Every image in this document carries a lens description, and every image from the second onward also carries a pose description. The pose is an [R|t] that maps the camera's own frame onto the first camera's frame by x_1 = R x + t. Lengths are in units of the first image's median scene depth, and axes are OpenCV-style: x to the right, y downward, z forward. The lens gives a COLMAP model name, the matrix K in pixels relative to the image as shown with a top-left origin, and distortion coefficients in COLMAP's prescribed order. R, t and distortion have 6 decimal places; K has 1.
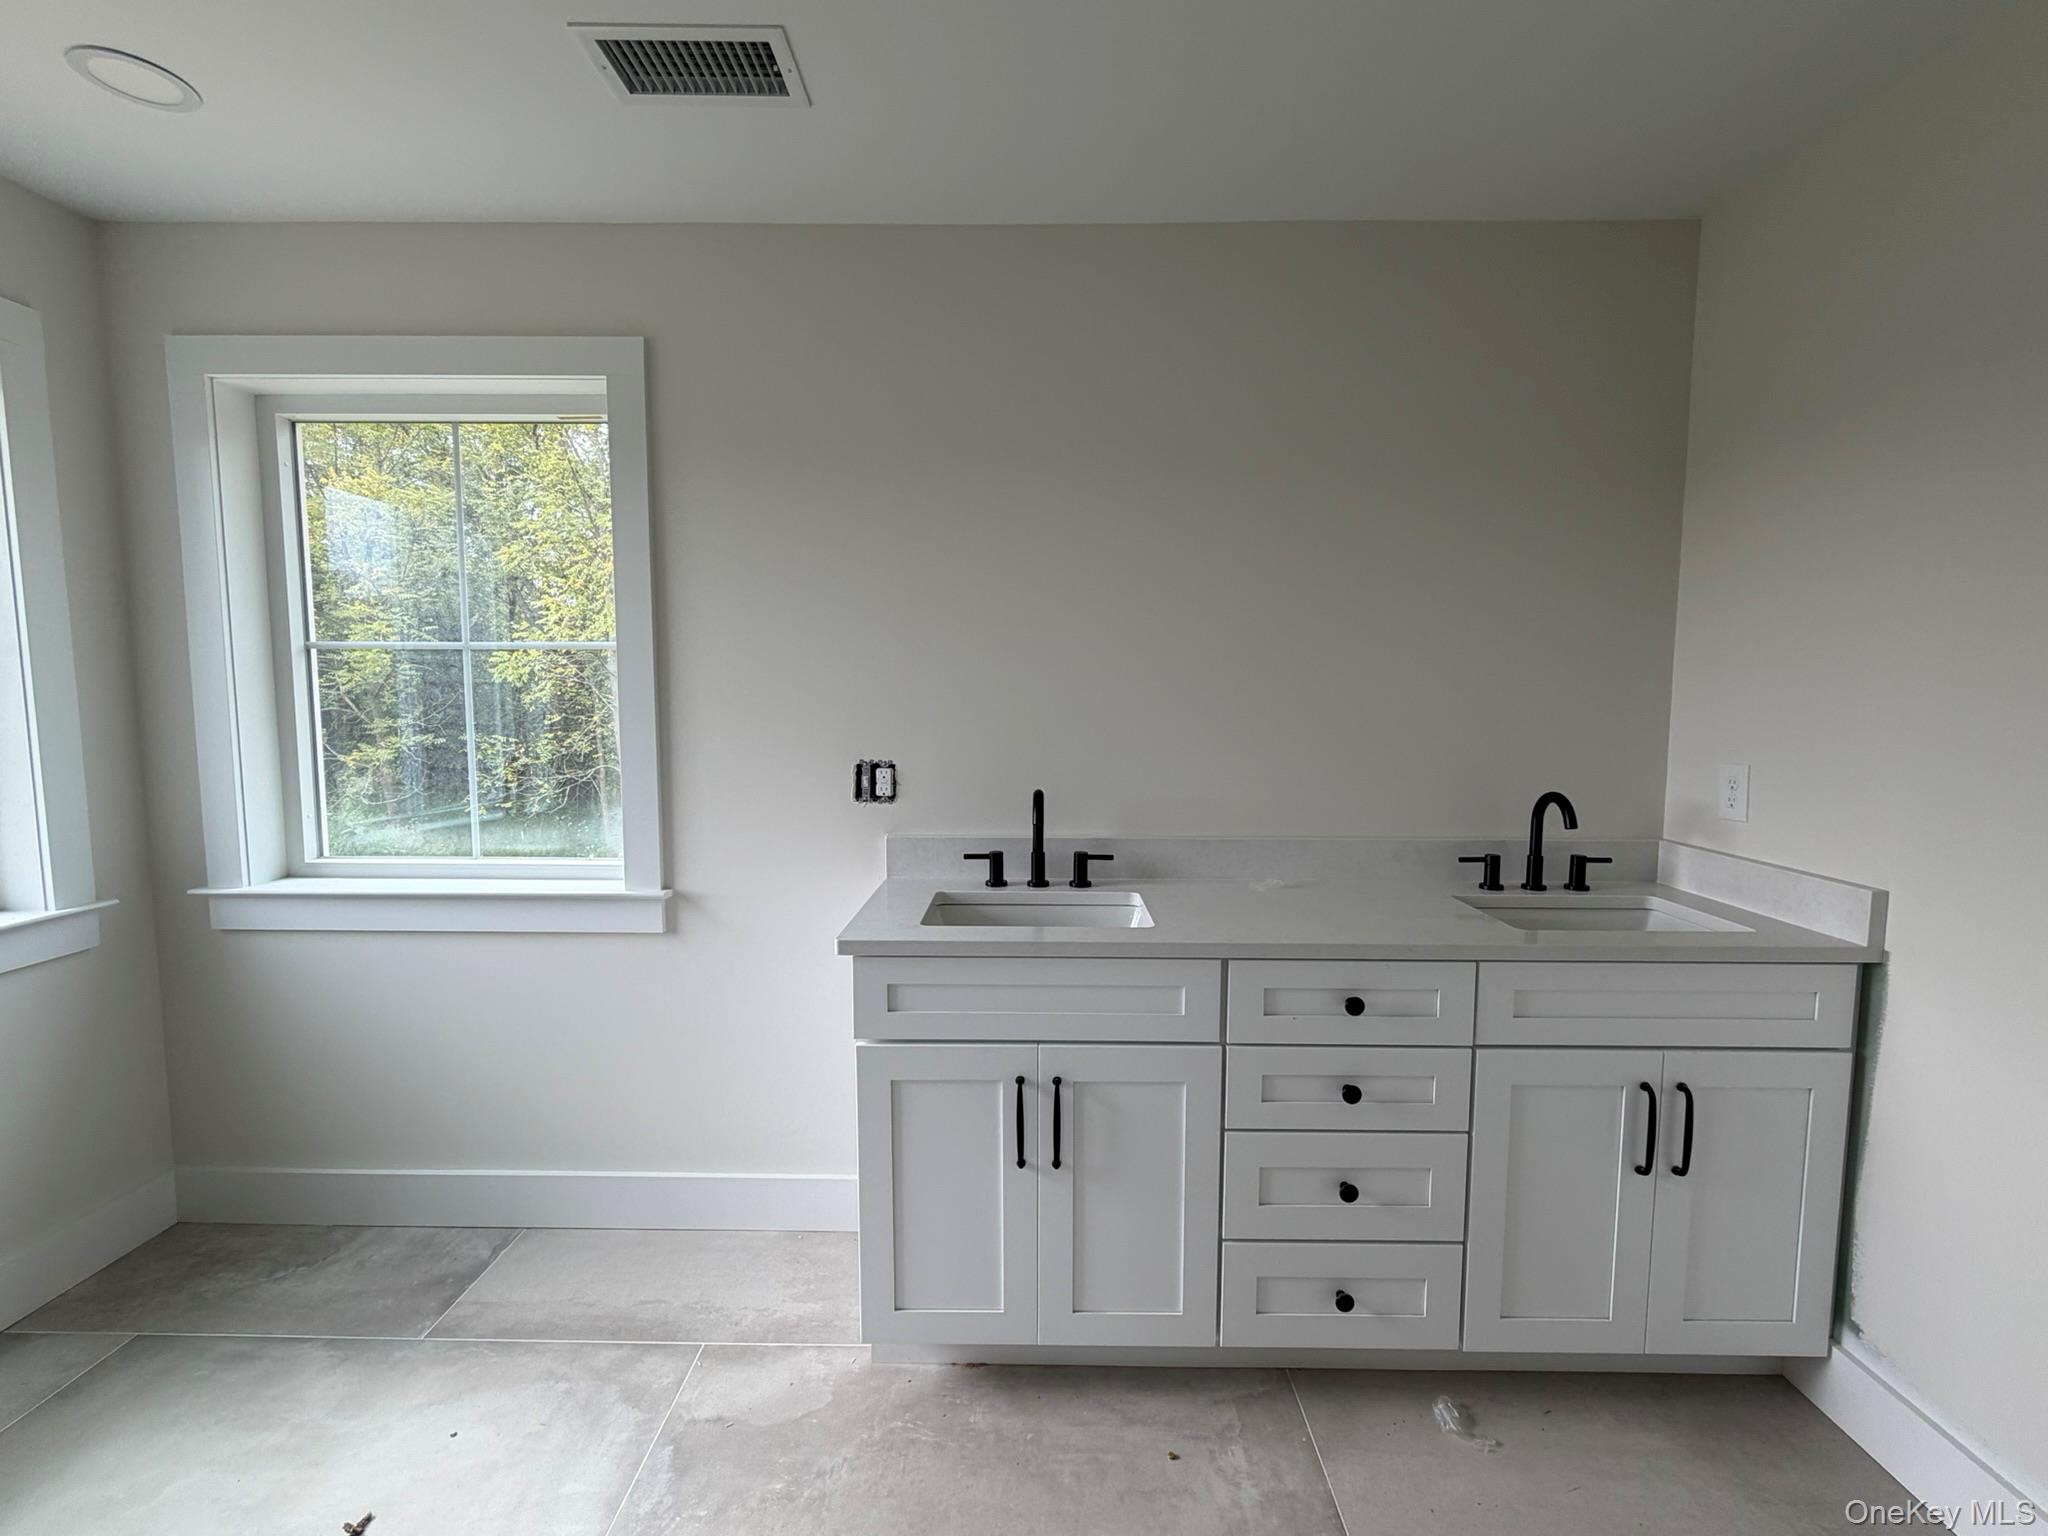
lens RADIAL K [[892.4, 0, 1025.3], [0, 892.4, 771.5], [0, 0, 1]] dist [0.000896, 0.000066]
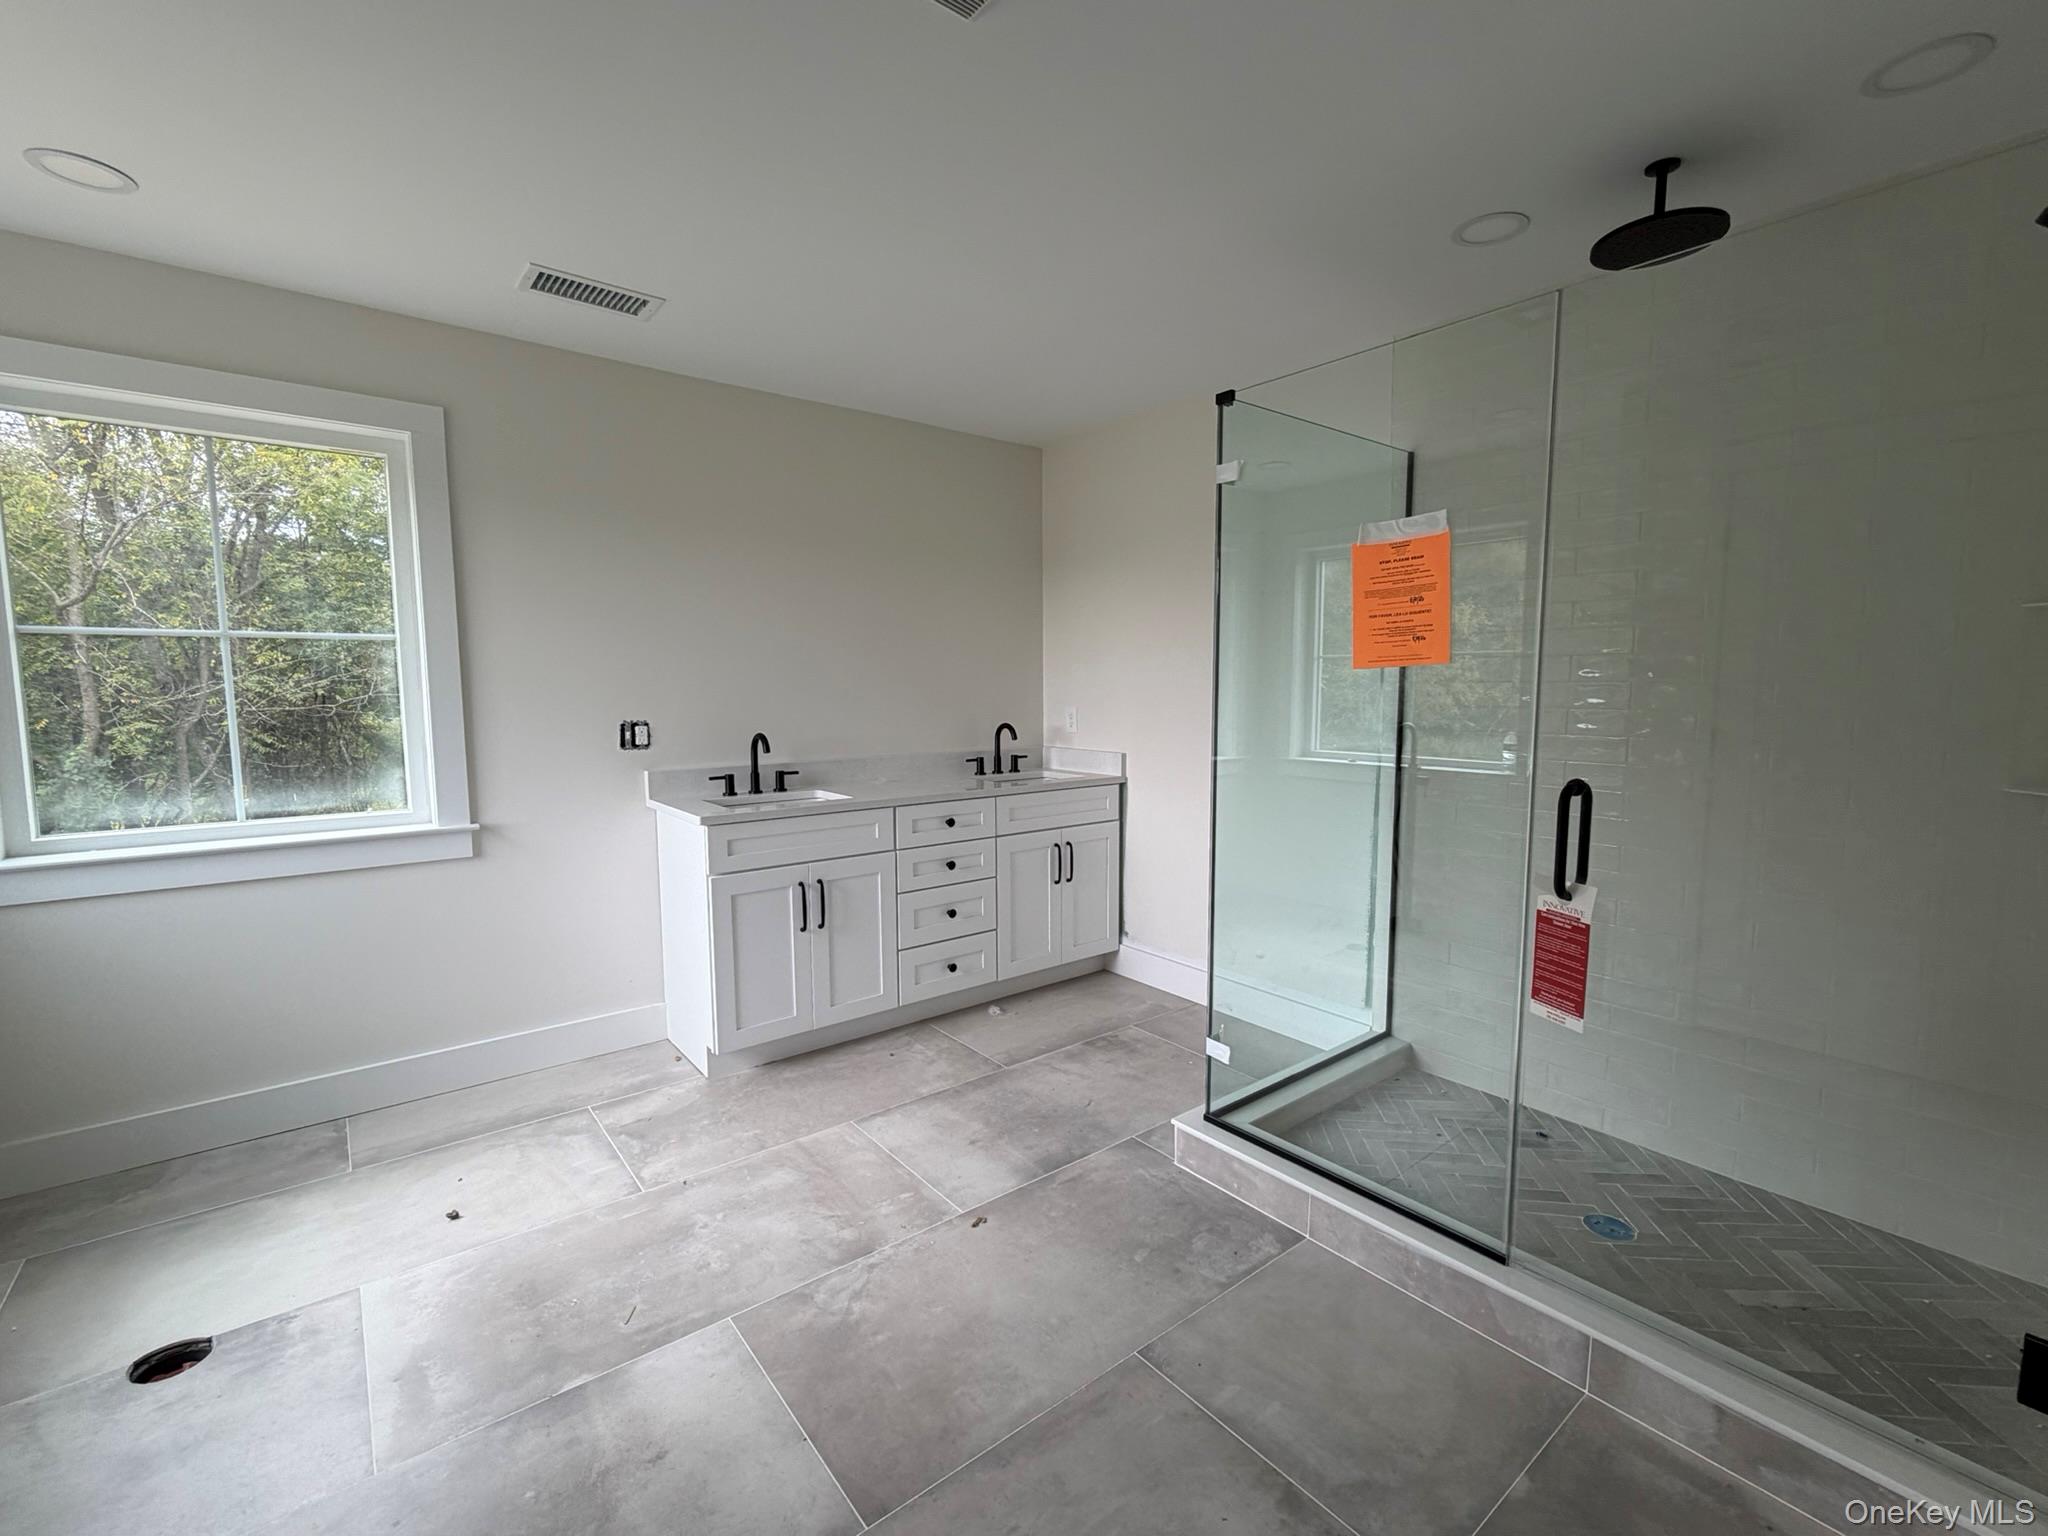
lens RADIAL K [[892.4, 0, 1025.3], [0, 892.4, 771.5], [0, 0, 1]] dist [0.000896, 0.000066]
pose [[0.773541, -0.069033, 0.629976, -0.712498], [0.061821, 0.997528, 0.033401, 0.073102], [-0.630724, 0.013109, 0.775896, -0.652991]]
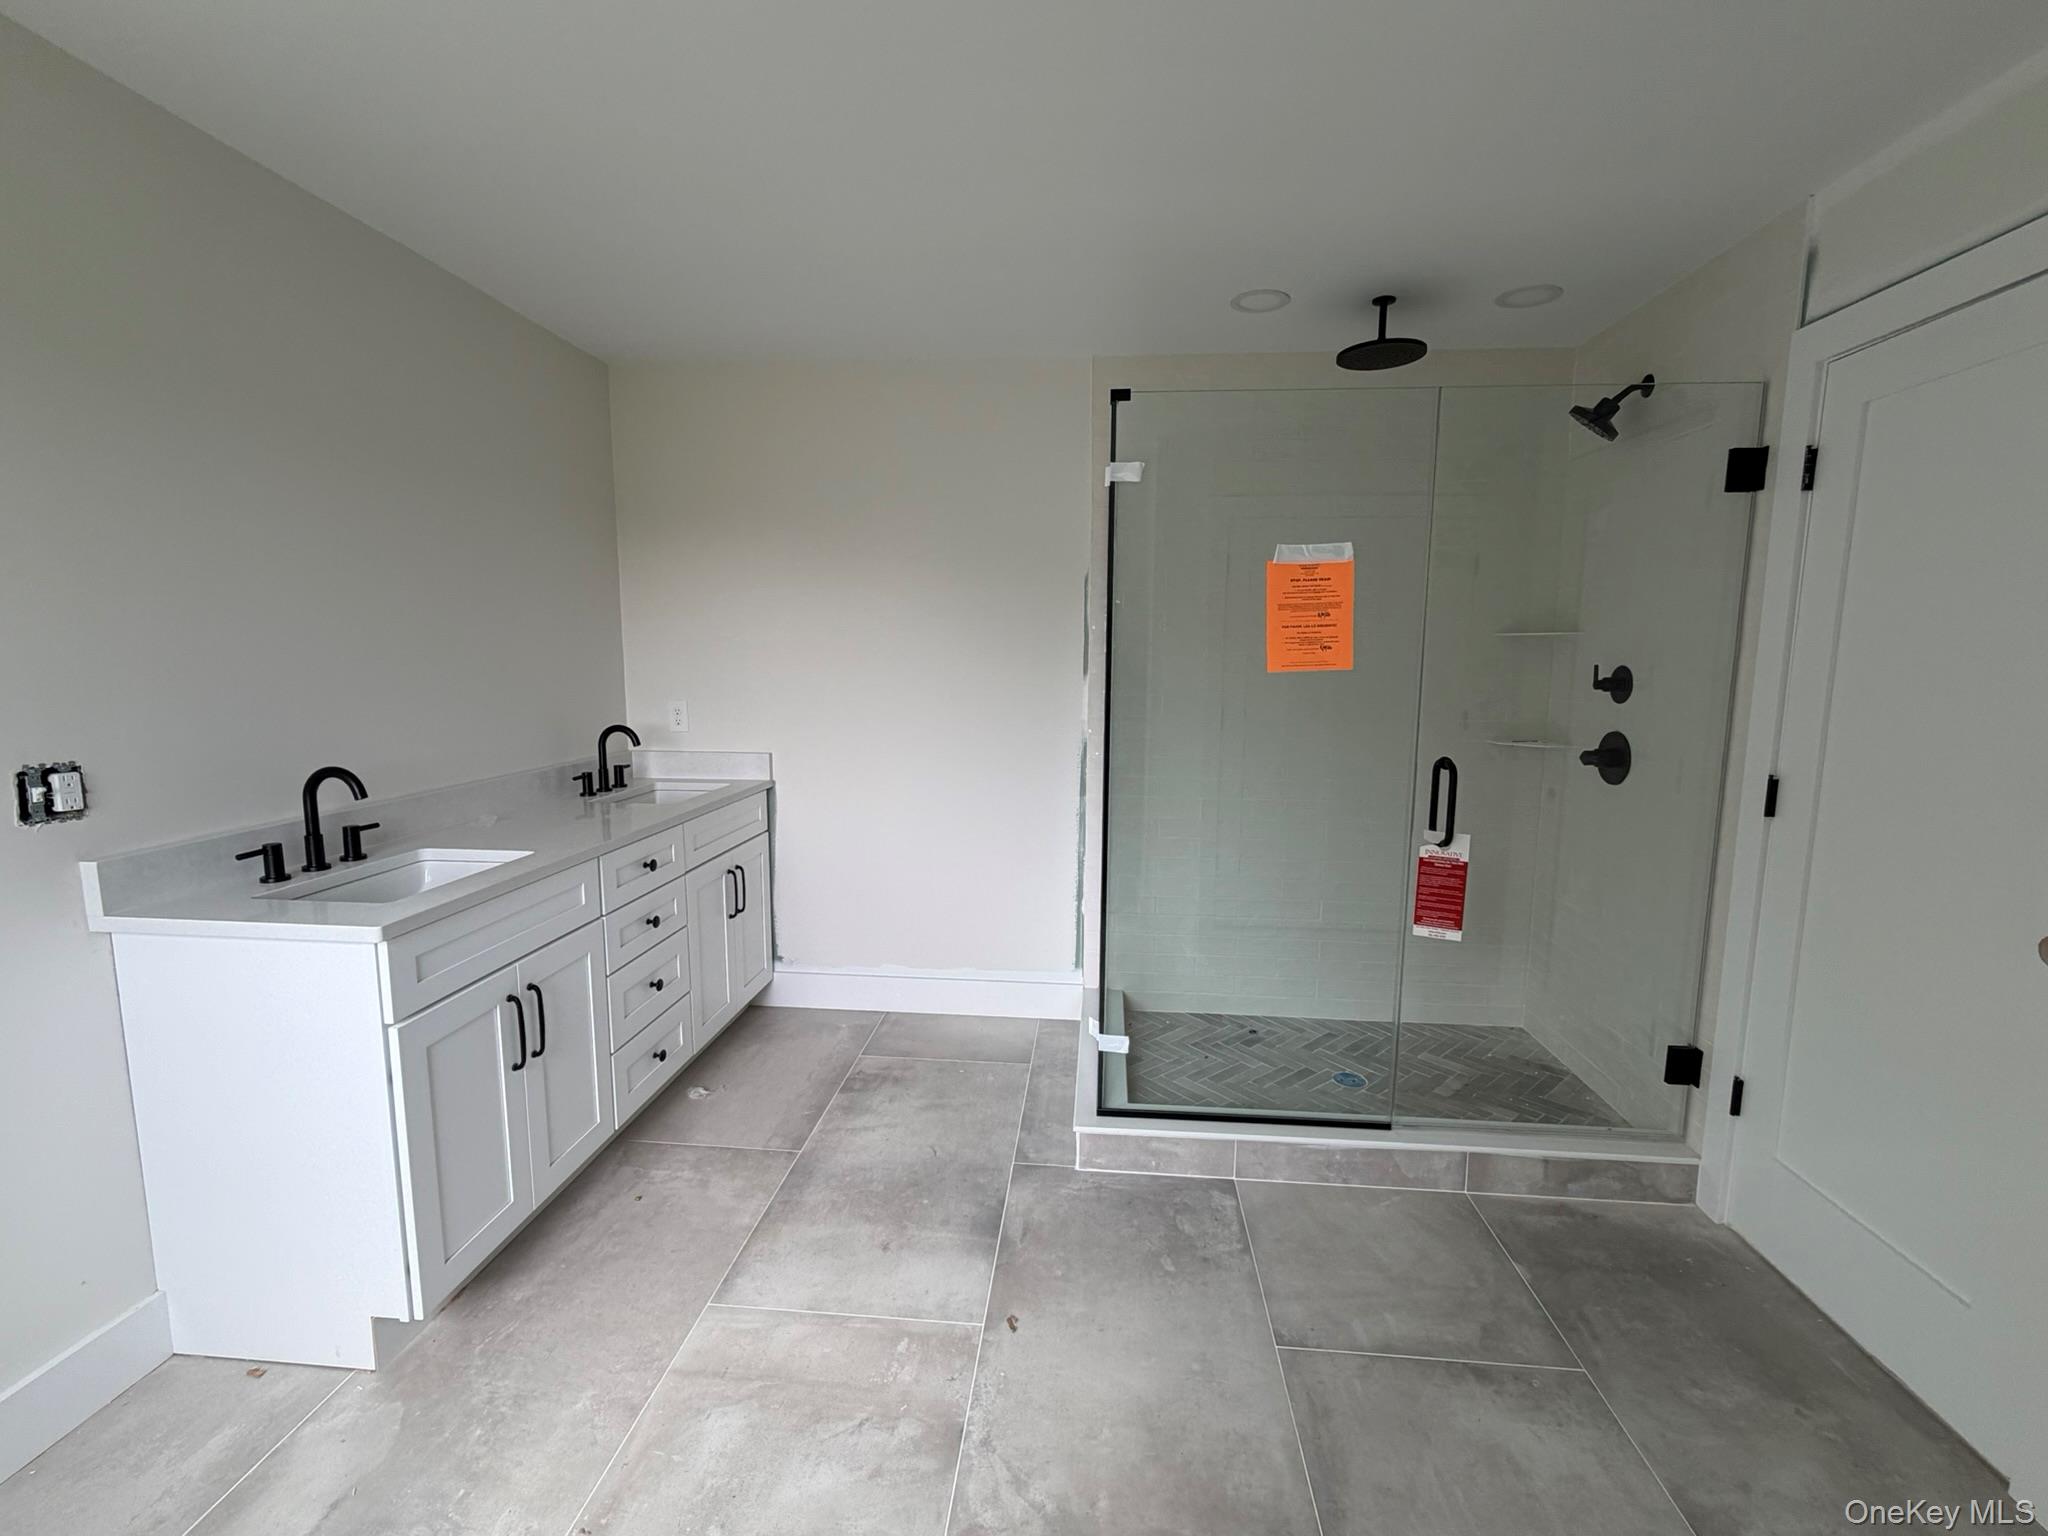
lens RADIAL K [[892.4, 0, 1025.3], [0, 892.4, 771.5], [0, 0, 1]] dist [0.000896, 0.000066]
pose [[0.074103, -0.133725, 0.988244, -0.971098], [0.081297, 0.988480, 0.127661, -0.040268], [-0.993931, 0.070881, 0.084121, 0.182535]]
